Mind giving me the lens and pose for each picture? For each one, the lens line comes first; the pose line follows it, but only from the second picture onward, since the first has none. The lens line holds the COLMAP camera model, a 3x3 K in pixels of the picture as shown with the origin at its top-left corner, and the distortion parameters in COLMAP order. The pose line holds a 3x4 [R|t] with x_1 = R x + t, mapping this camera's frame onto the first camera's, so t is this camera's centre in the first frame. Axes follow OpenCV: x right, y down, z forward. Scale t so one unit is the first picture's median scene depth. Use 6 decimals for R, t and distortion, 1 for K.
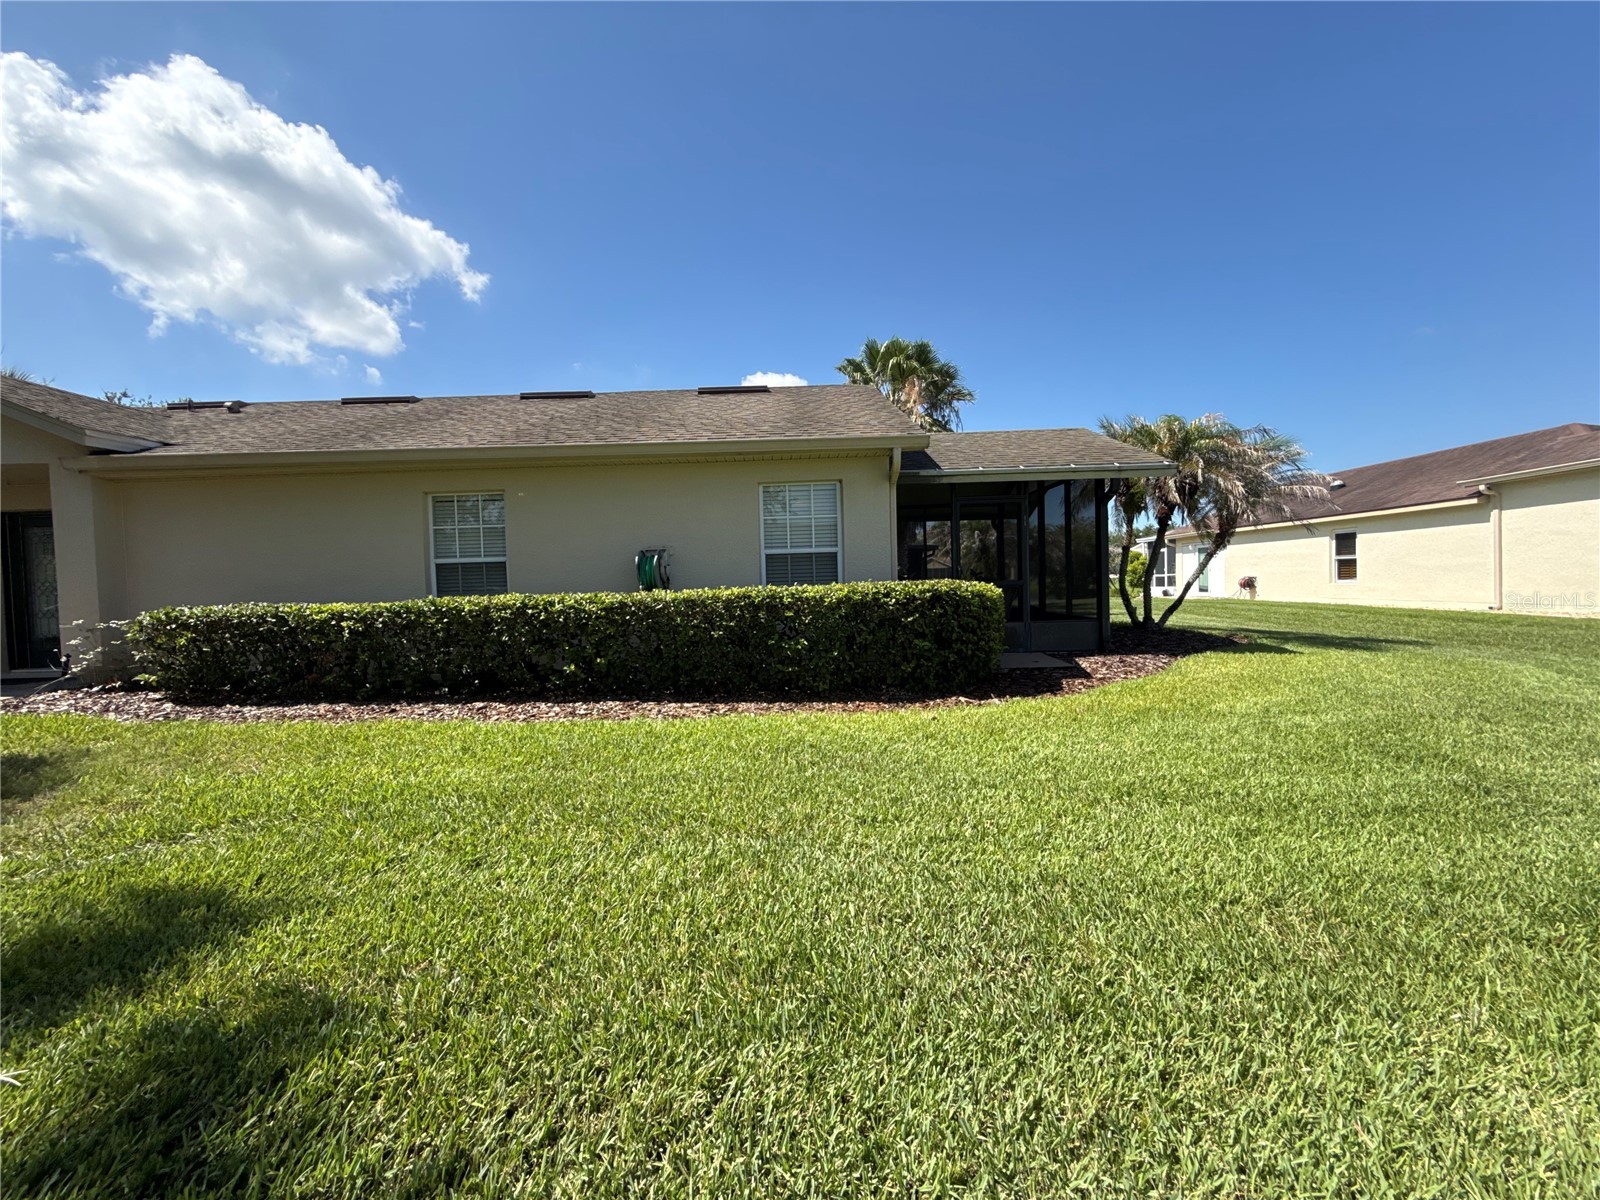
lens RADIAL K [[637.5, 0, 797.9], [0, 637.5, 602.7], [0, 0, 1]] dist [0.001436, -0.000270]
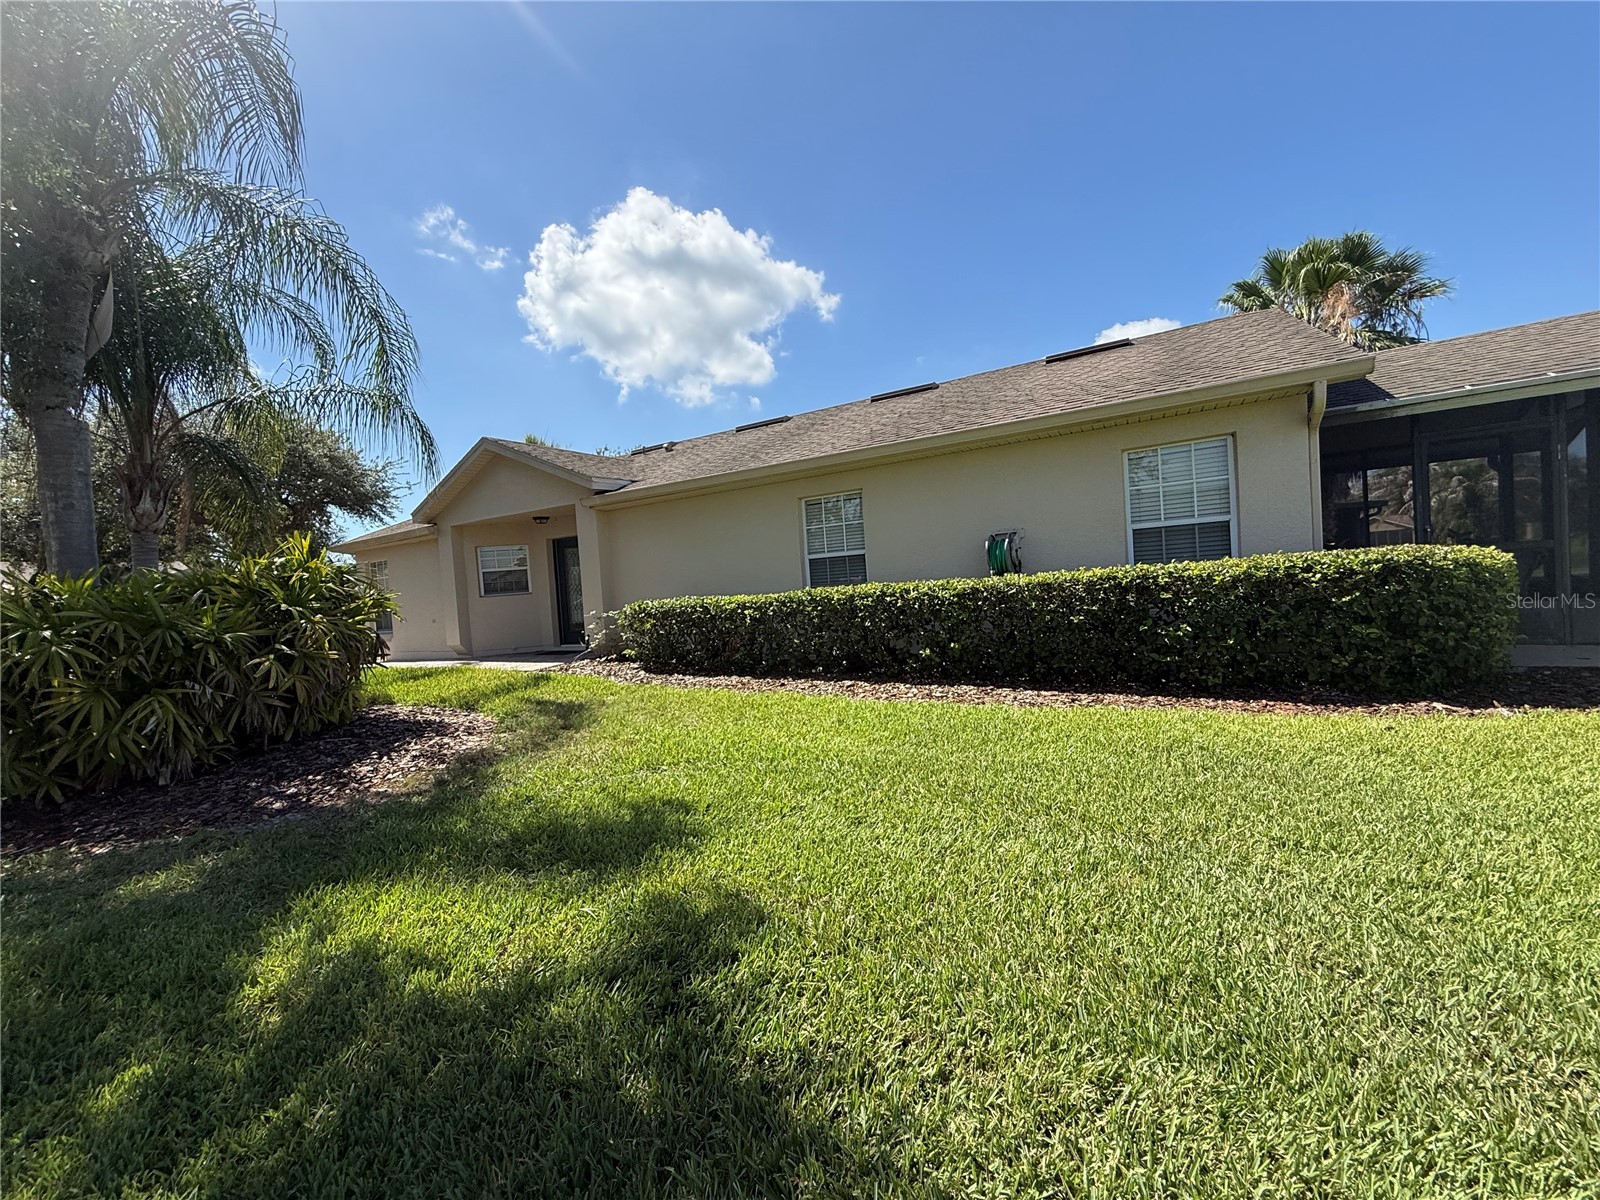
lens RADIAL K [[640.3, 0, 795.3], [0, 640.3, 603.0], [0, 0, 1]] dist [-0.000258, 0.000059]
pose [[0.862994, -0.016545, -0.504943, -0.008442], [0.027752, 0.999507, 0.014682, 0.000365], [0.504451, -0.026683, 0.863028, -0.012574]]
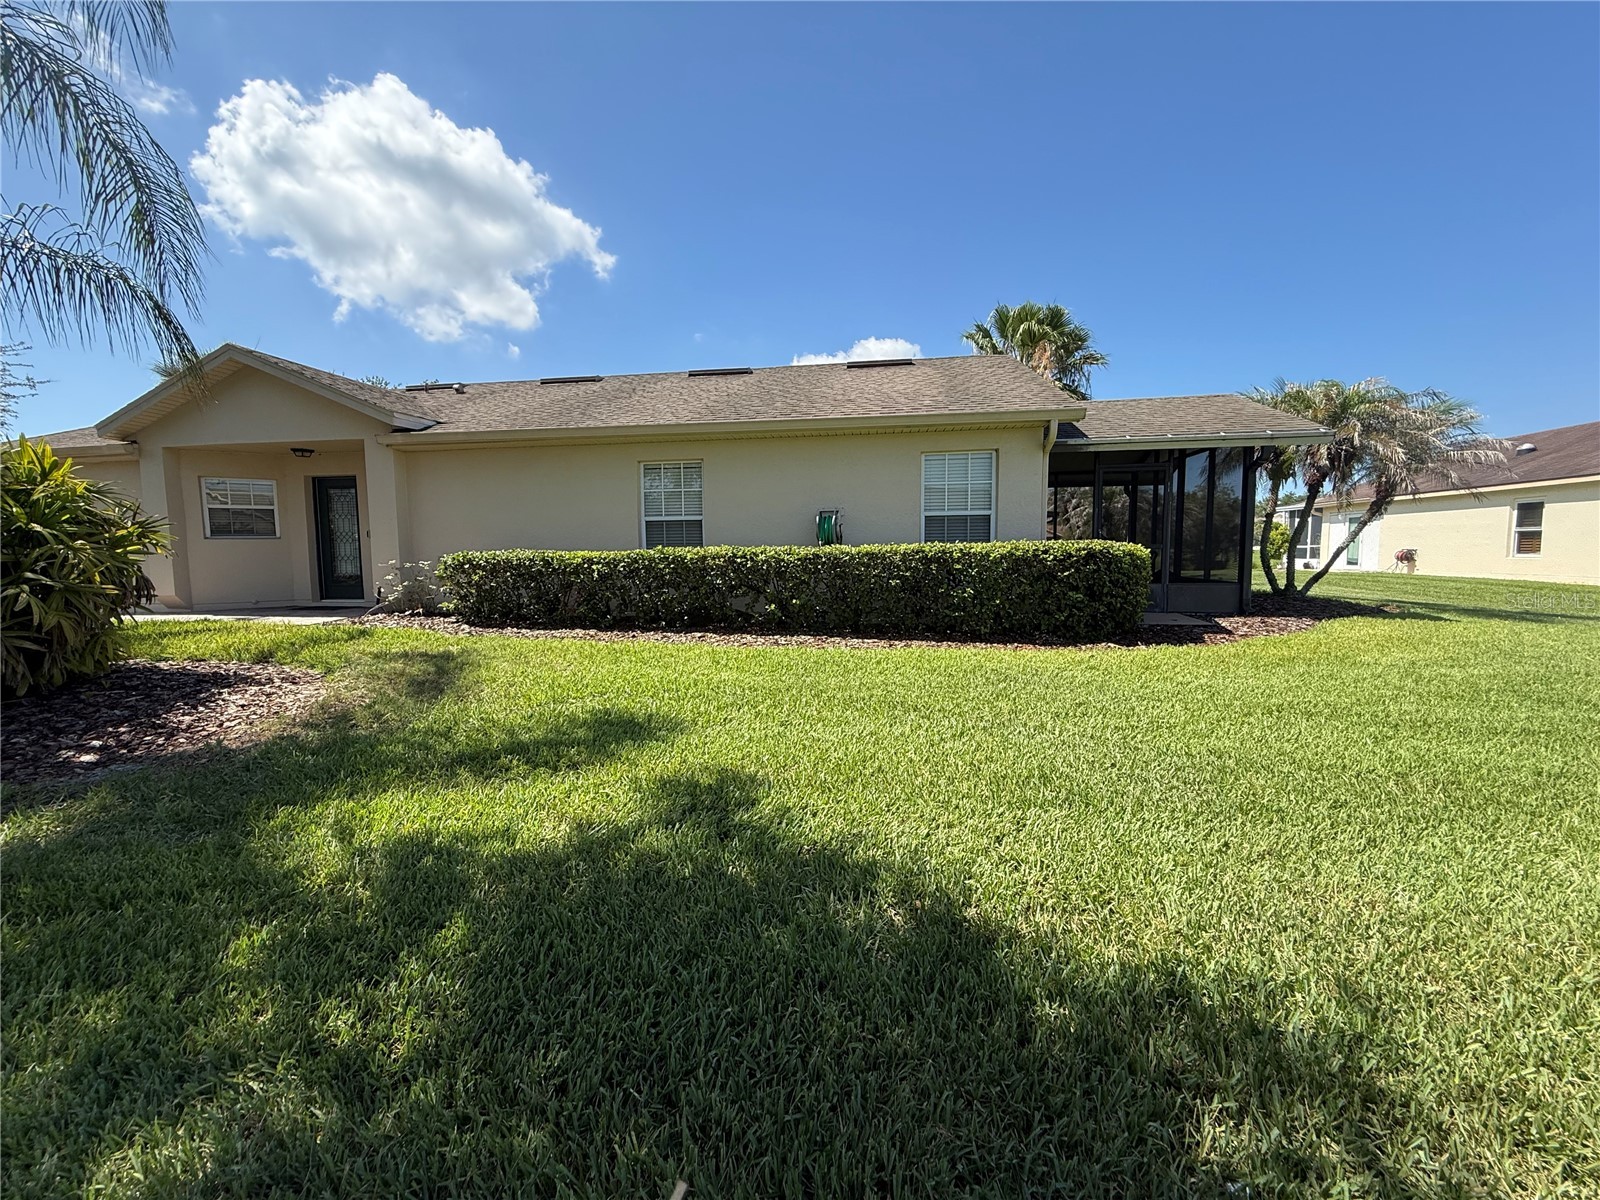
lens RADIAL K [[640.3, 0, 795.3], [0, 640.3, 603.0], [0, 0, 1]] dist [-0.000258, 0.000059]
pose [[0.988864, 0.030573, -0.145649, -0.120031], [-0.022911, 0.998278, 0.053997, 0.024524], [0.147049, -0.050059, 0.987862, -0.181913]]
